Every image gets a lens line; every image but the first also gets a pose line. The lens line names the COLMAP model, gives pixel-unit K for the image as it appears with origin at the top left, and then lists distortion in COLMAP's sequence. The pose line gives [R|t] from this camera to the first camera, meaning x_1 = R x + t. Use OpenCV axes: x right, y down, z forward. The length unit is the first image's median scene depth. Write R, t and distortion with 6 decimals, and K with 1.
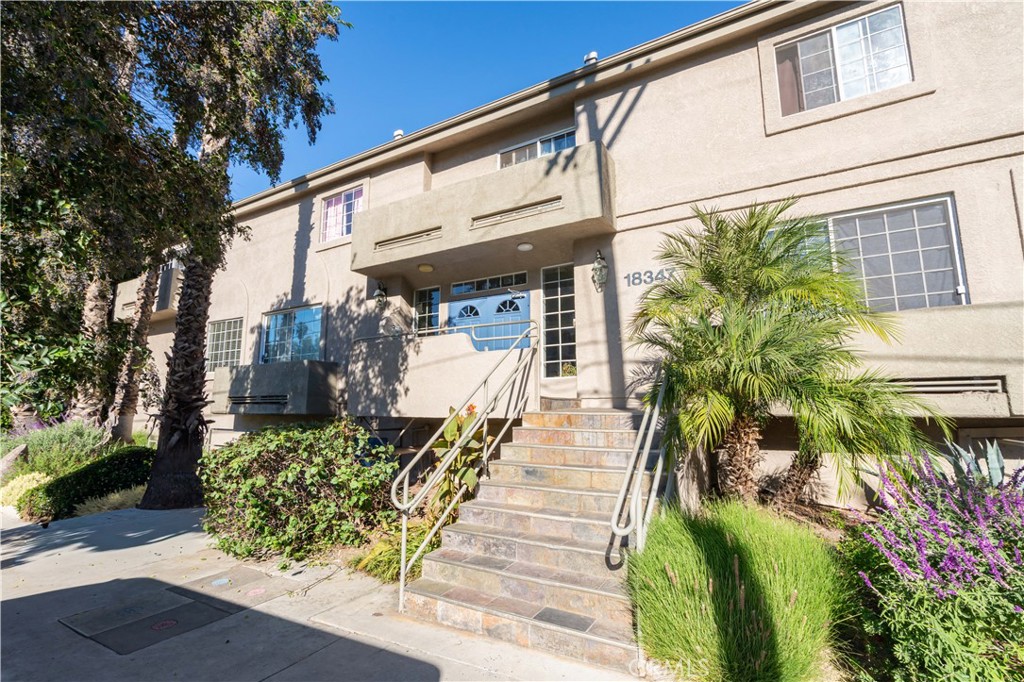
lens RADIAL K [[457.0, 0, 512.0], [0, 457.0, 341.0], [0, 0, 1]] dist [-0.000147, 0.000349]
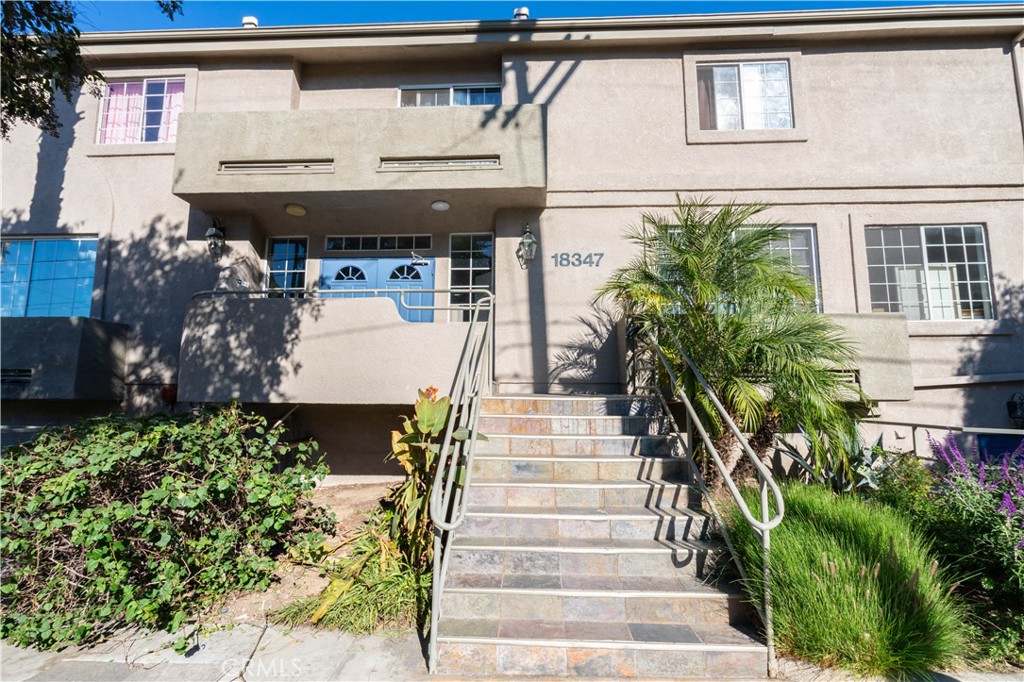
lens RADIAL K [[467.1, 0, 512.4], [0, 467.1, 339.0], [0, 0, 1]] dist [0.000259, 0.000702]
pose [[0.890631, 0.060851, 0.450637, -0.244959], [-0.072541, 0.997328, 0.008697, 0.028335], [-0.448903, -0.040435, 0.892665, 0.155121]]
